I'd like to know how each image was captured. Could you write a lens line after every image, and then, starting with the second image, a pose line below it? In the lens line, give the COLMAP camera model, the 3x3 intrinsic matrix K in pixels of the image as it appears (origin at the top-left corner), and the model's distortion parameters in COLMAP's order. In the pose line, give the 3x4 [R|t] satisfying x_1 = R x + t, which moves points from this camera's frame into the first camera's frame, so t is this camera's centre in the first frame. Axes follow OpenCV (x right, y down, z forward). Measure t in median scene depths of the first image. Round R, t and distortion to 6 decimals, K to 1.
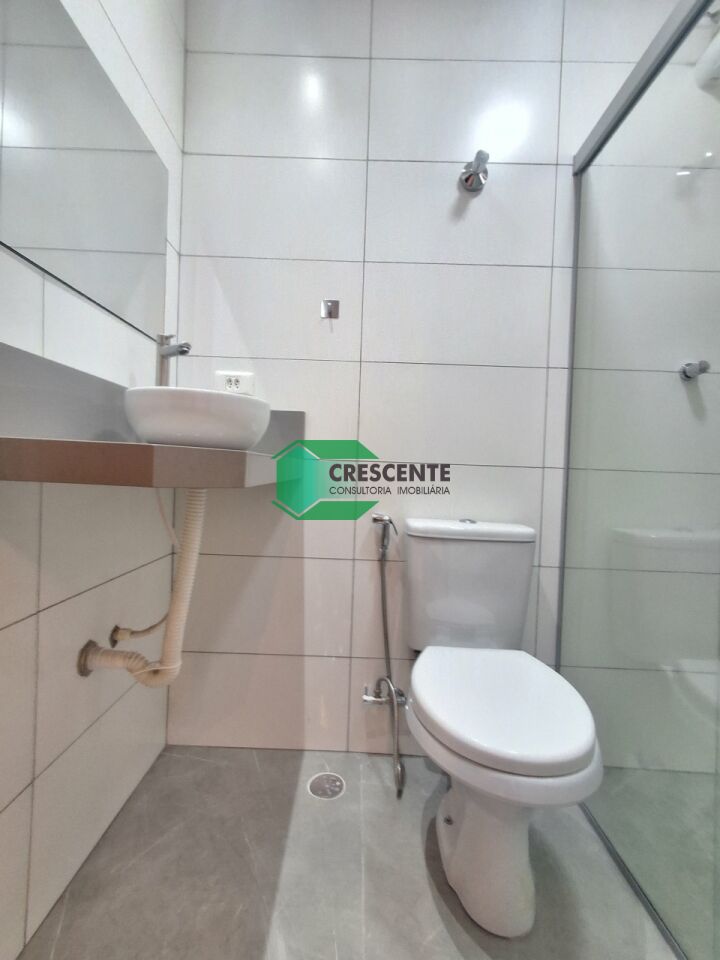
lens RADIAL K [[436.6, 0, 358.8], [0, 436.6, 484.3], [0, 0, 1]] dist [0.000476, 0.002336]
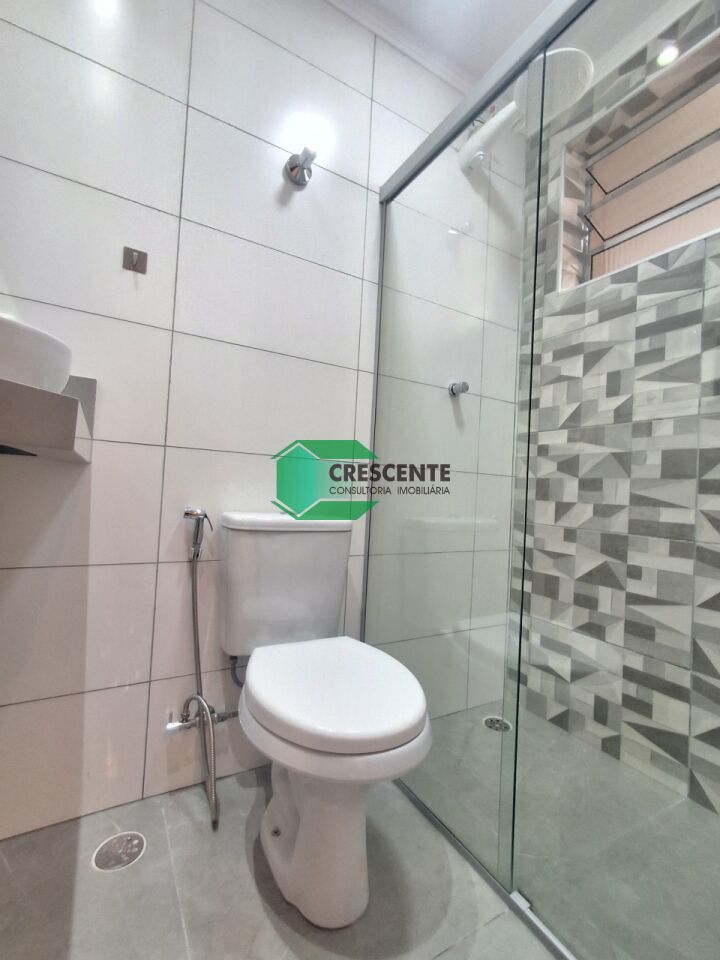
lens RADIAL K [[436.6, 0, 359.5], [0, 436.6, 477.1], [0, 0, 1]] dist [0.000476, 0.002336]
pose [[0.856298, 0.020547, 0.516074, -0.120507], [-0.007529, 0.999599, -0.027307, 0.028674], [-0.516428, 0.019497, 0.856109, 0.078487]]
